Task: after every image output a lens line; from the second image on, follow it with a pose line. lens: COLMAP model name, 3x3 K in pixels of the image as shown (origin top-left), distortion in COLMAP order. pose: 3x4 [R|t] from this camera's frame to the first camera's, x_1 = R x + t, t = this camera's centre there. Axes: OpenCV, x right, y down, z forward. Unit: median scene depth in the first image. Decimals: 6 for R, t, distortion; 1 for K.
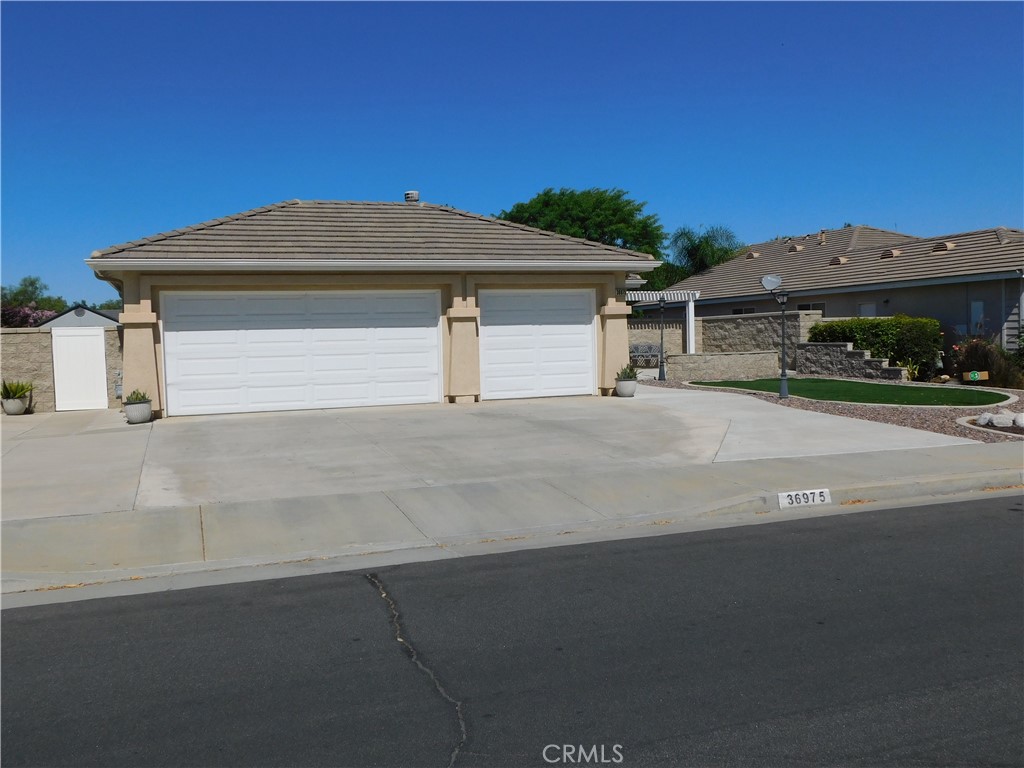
lens RADIAL K [[898.3, 0, 512.0], [0, 898.3, 384.0], [0, 0, 1]] dist [-0.004664, 0.010502]
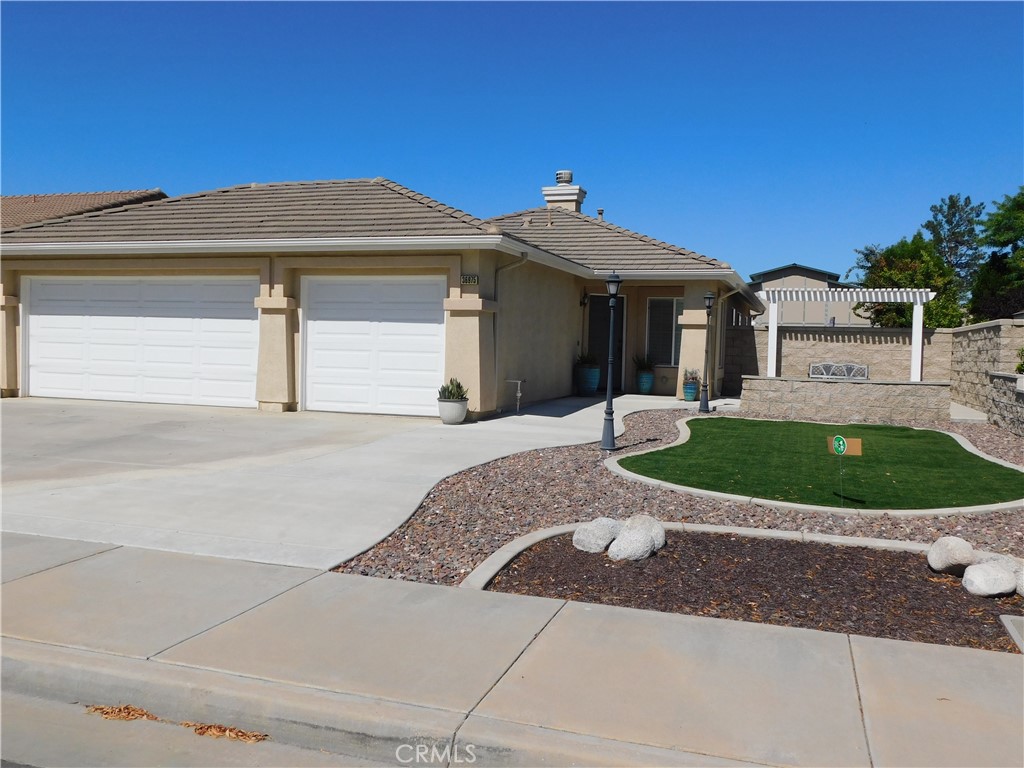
lens RADIAL K [[898.3, 0, 512.0], [0, 898.3, 384.0], [0, 0, 1]] dist [-0.004664, 0.010502]
pose [[0.788068, 0.069943, -0.611602, 0.570565], [-0.074976, 0.997033, 0.017413, -0.032054], [0.611005, 0.032132, 0.790974, 0.429269]]
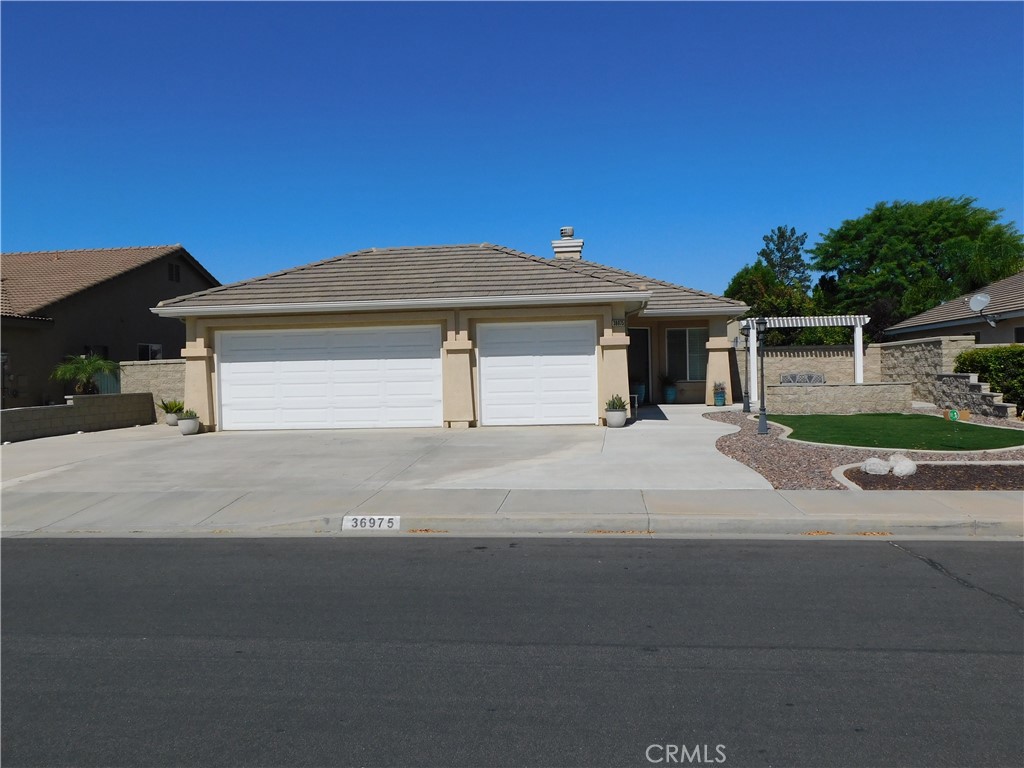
lens RADIAL K [[897.8, 0, 512.0], [0, 897.8, 384.0], [0, 0, 1]] dist [-0.006358, -0.000326]
pose [[0.895413, 0.011446, -0.445090, 0.441113], [-0.023304, 0.999504, -0.021179, -0.009616], [0.444627, 0.029337, 0.895235, 0.047903]]
